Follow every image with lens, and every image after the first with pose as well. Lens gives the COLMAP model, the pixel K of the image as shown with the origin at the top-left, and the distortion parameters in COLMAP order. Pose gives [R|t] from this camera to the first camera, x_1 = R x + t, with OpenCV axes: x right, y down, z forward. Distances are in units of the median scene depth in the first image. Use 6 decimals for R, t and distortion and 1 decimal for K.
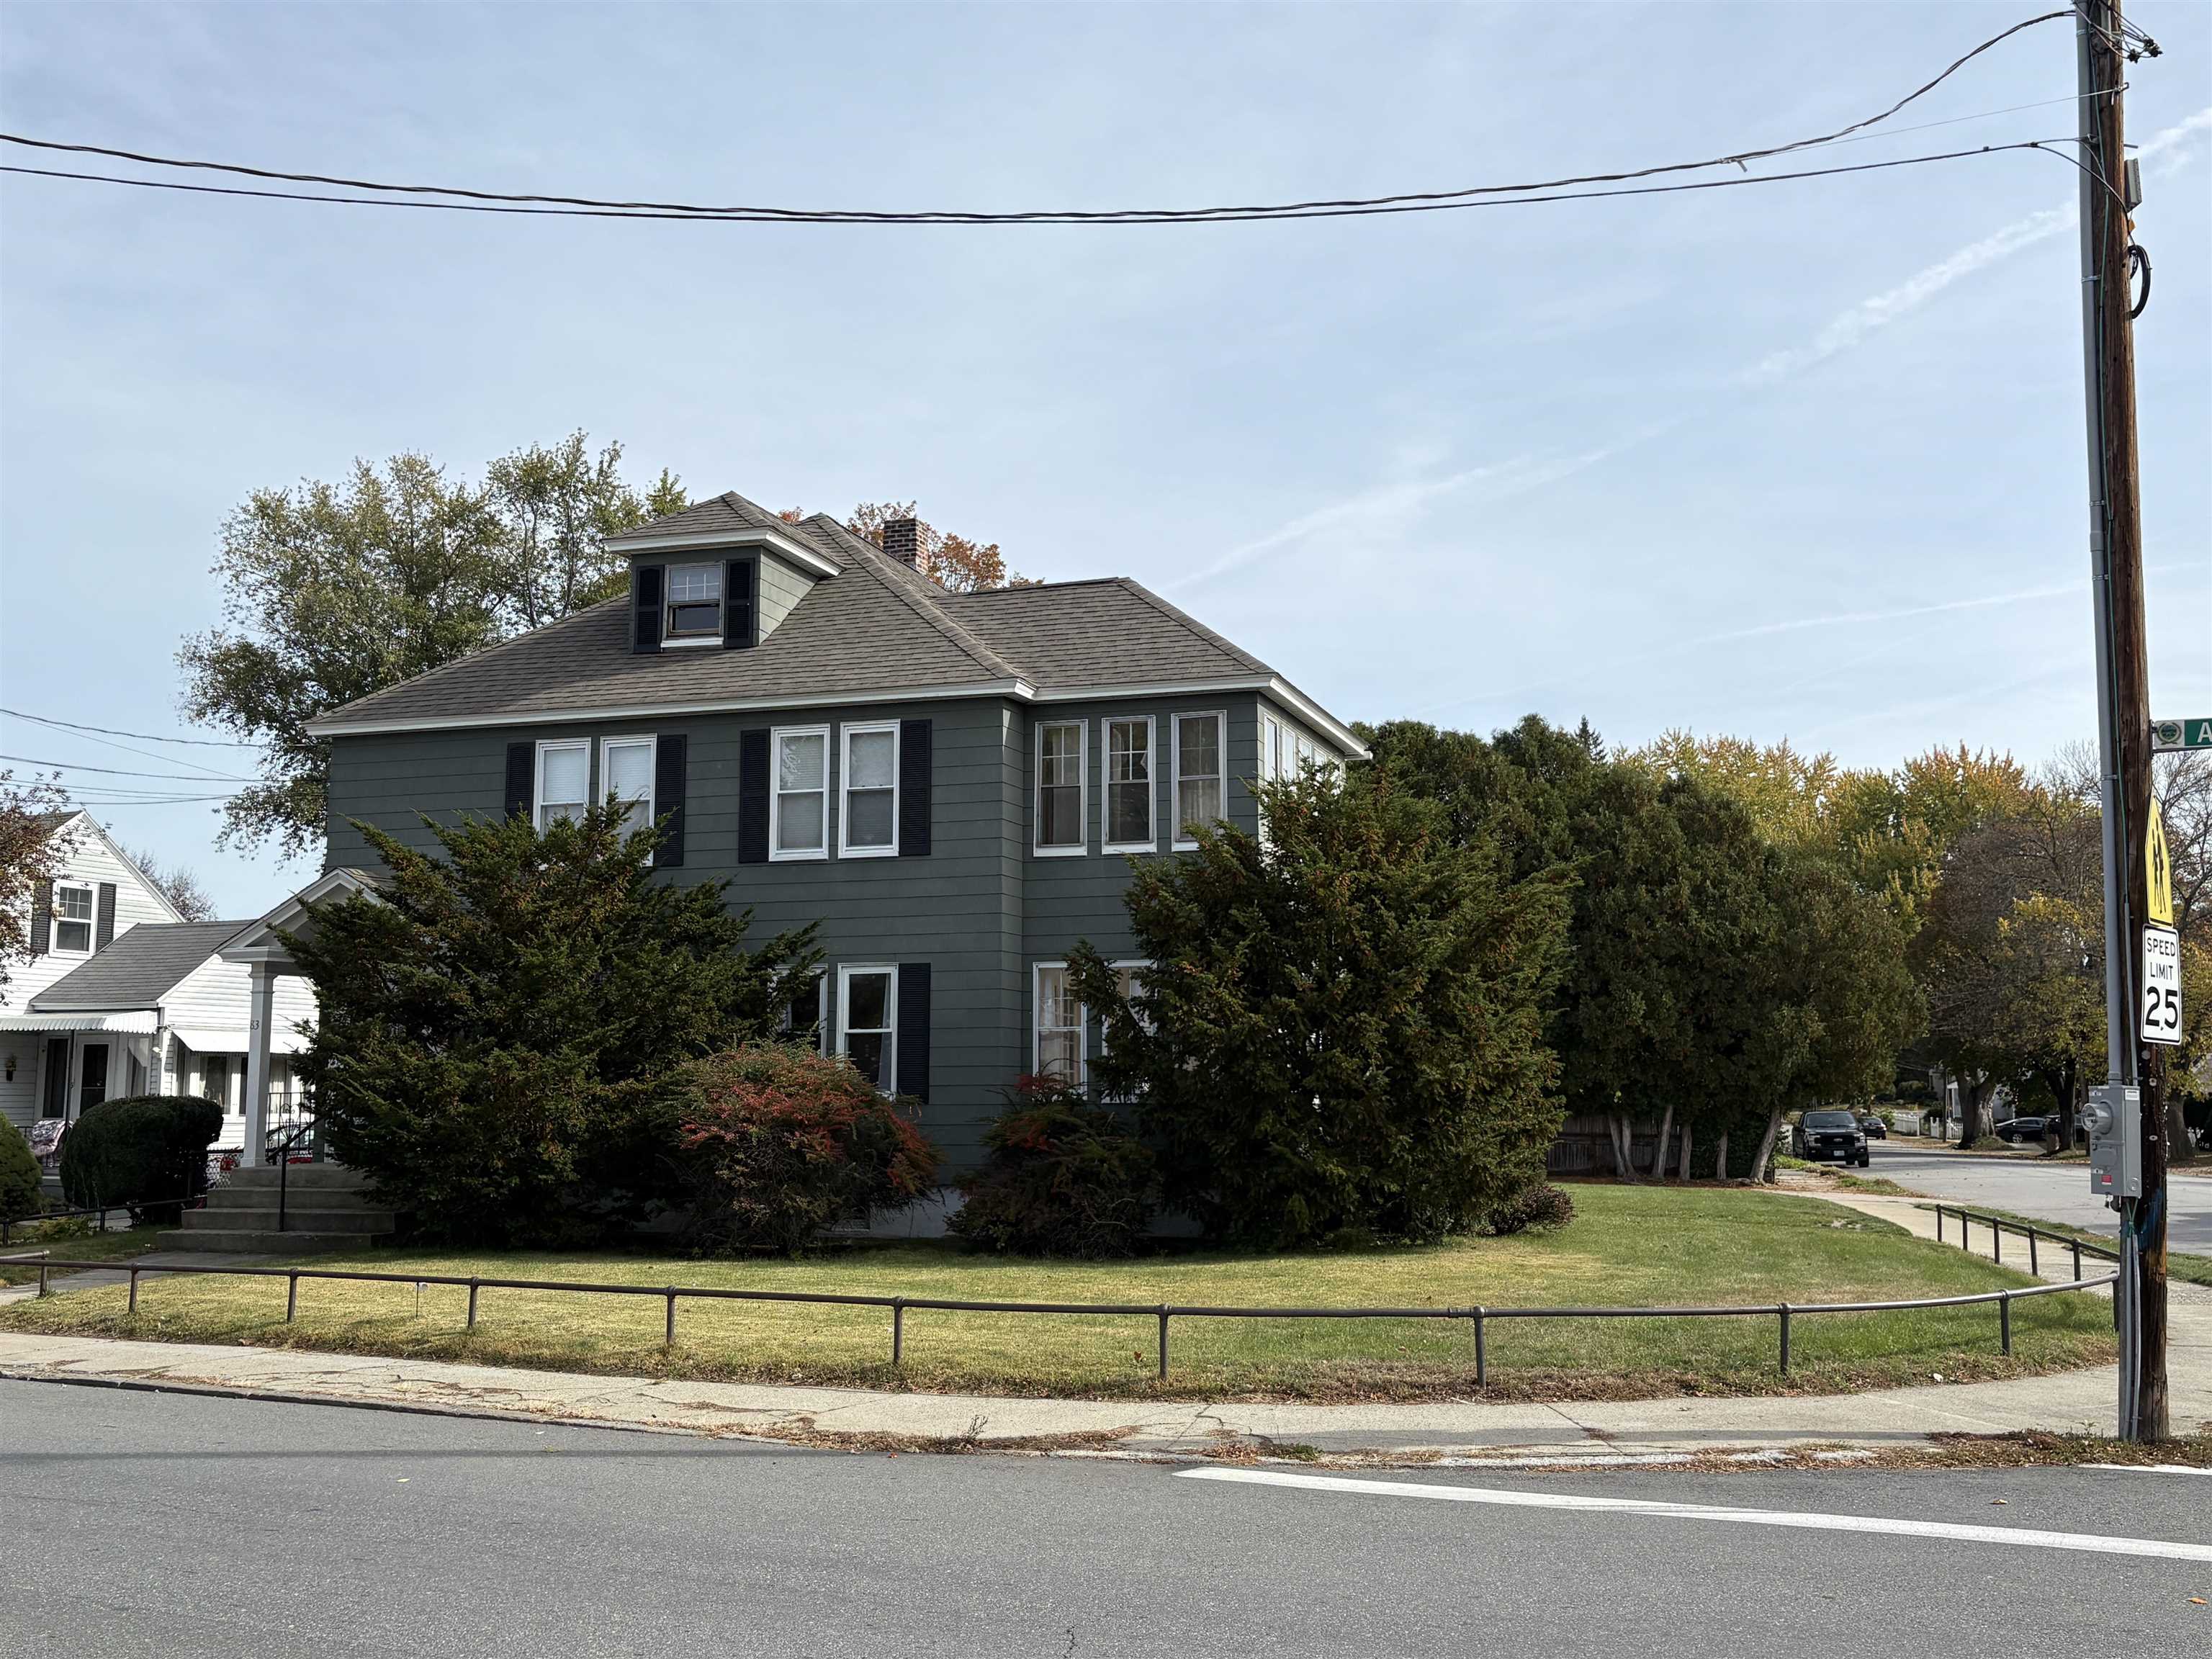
lens RADIAL K [[2261.3, 0, 1109.0], [0, 2261.3, 823.1], [0, 0, 1]] dist [0.011539, 0.000000]
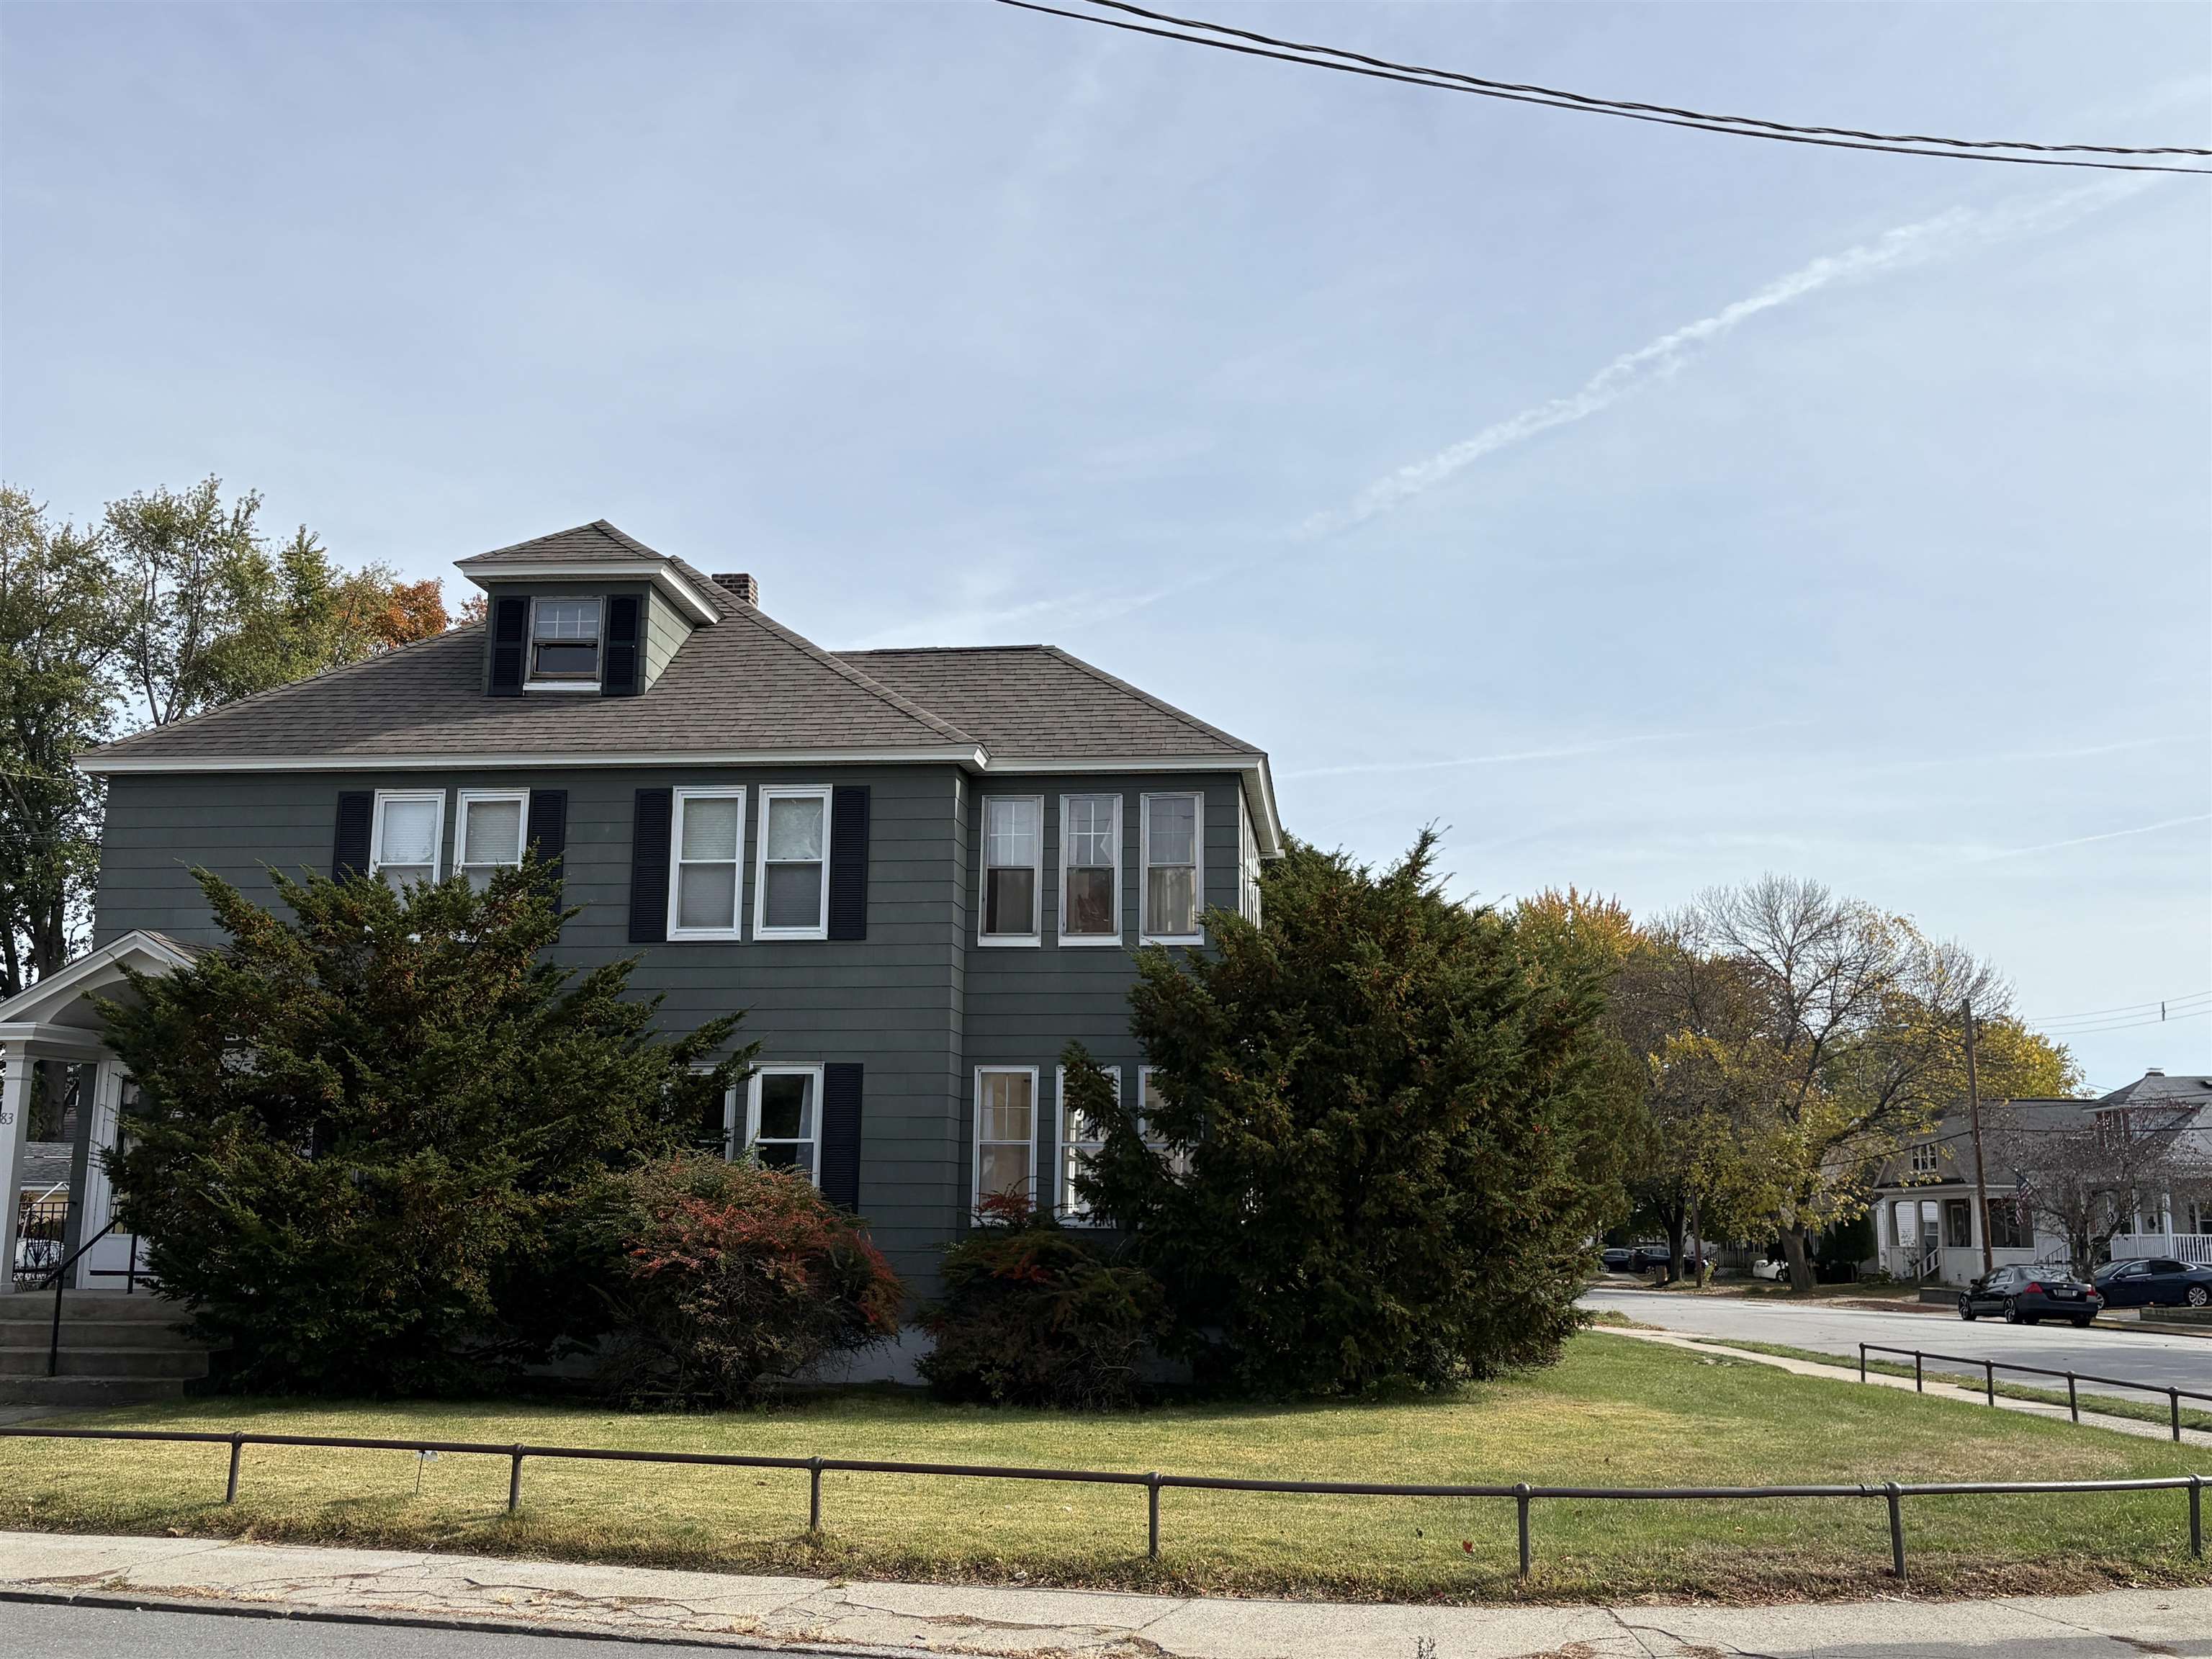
lens RADIAL K [[2261.3, 0, 1108.8], [0, 2261.3, 831.8], [0, 0, 1]] dist [0.011539, 0.000000]
pose [[0.979396, 0.047111, 0.196375, -0.165910], [-0.037296, 0.997877, -0.053384, 0.016009], [-0.198474, 0.044960, 0.979074, 0.125356]]
